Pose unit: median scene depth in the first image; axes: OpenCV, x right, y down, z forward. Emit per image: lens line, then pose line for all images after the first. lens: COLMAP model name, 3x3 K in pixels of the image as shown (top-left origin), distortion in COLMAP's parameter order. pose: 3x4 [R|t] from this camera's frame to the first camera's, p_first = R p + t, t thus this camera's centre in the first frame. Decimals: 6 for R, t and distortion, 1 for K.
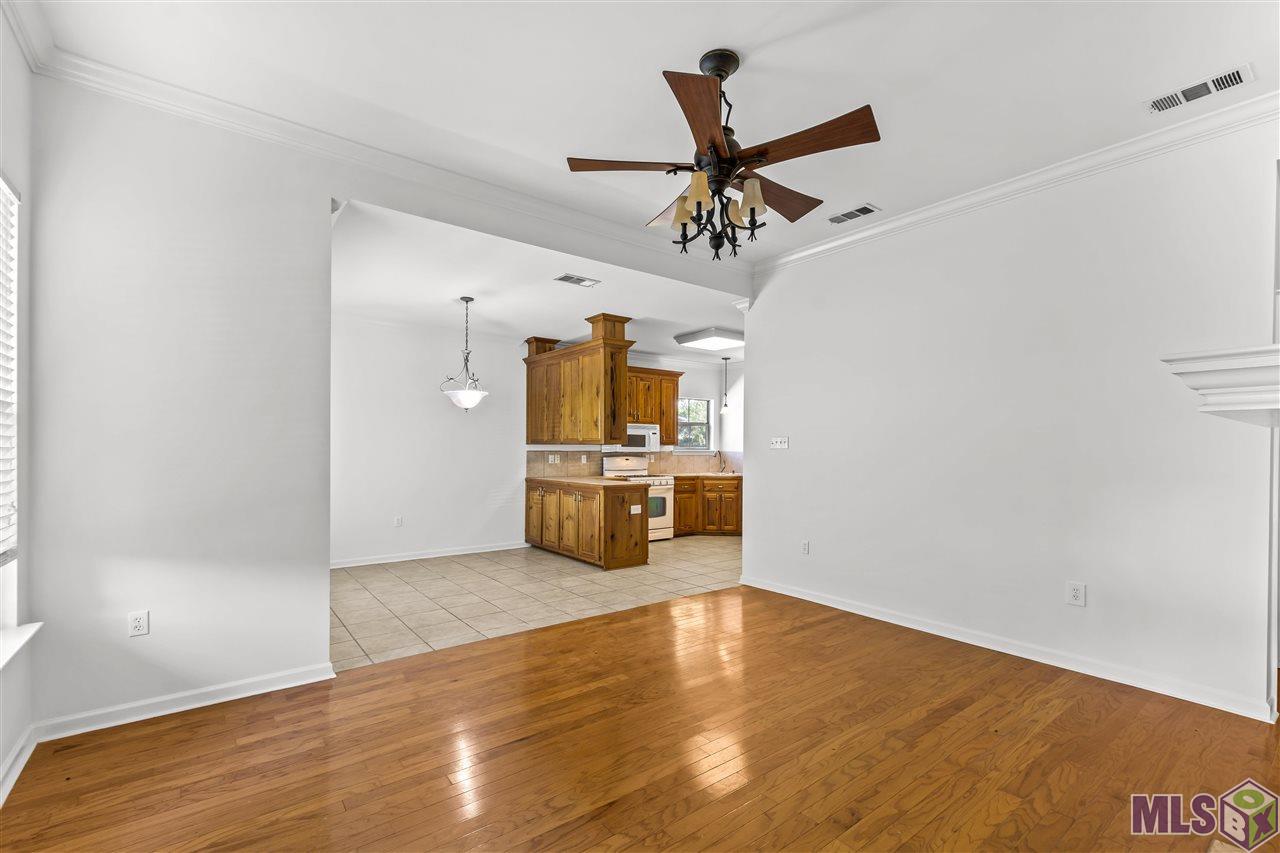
lens RADIAL K [[631.9, 0, 646.0], [0, 631.9, 442.2], [0, 0, 1]] dist [0.006385, 0.000875]
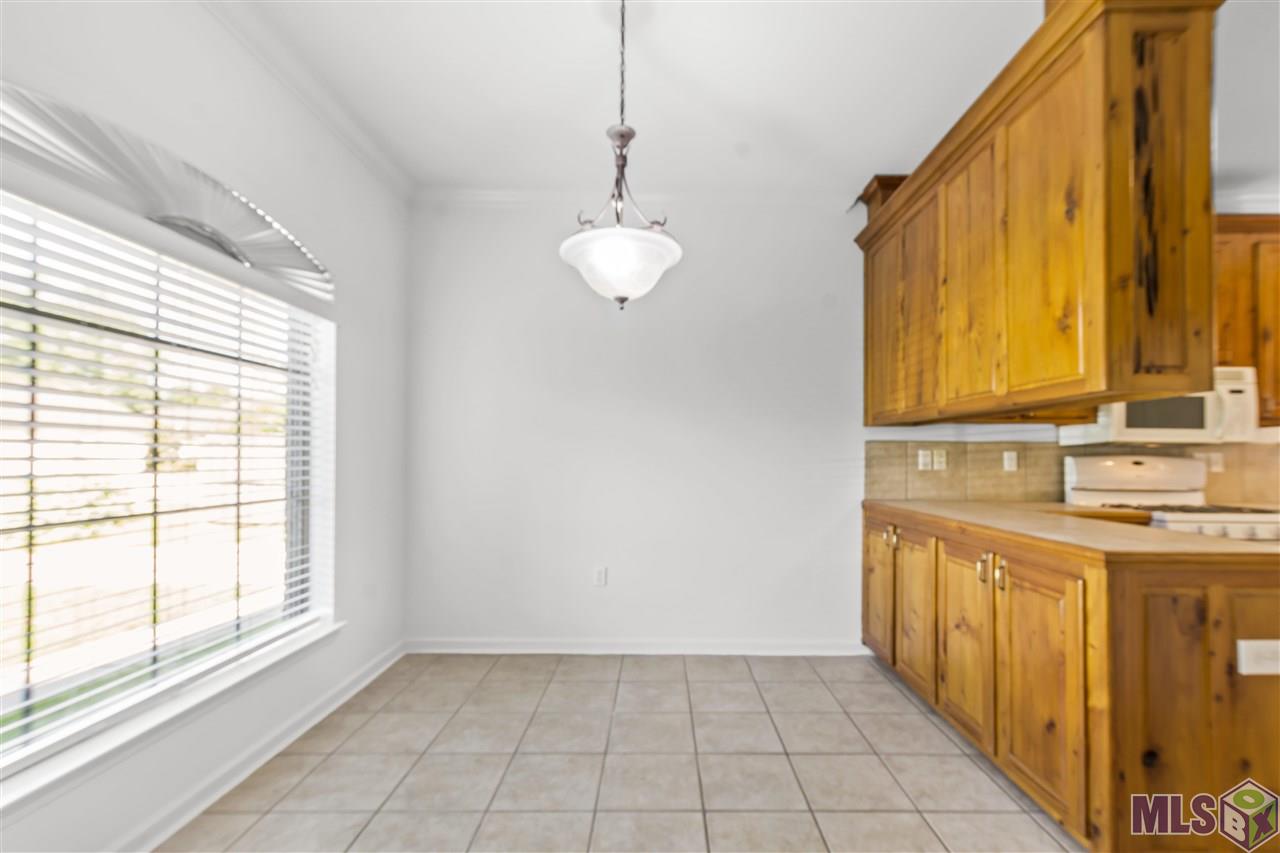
lens RADIAL K [[631.9, 0, 646.0], [0, 631.9, 442.2], [0, 0, 1]] dist [0.006385, 0.000875]
pose [[0.818234, -0.008567, -0.574822, -0.063496], [-0.001623, 0.999851, -0.017212, 0.025741], [0.574883, 0.015016, 0.818098, 0.605863]]
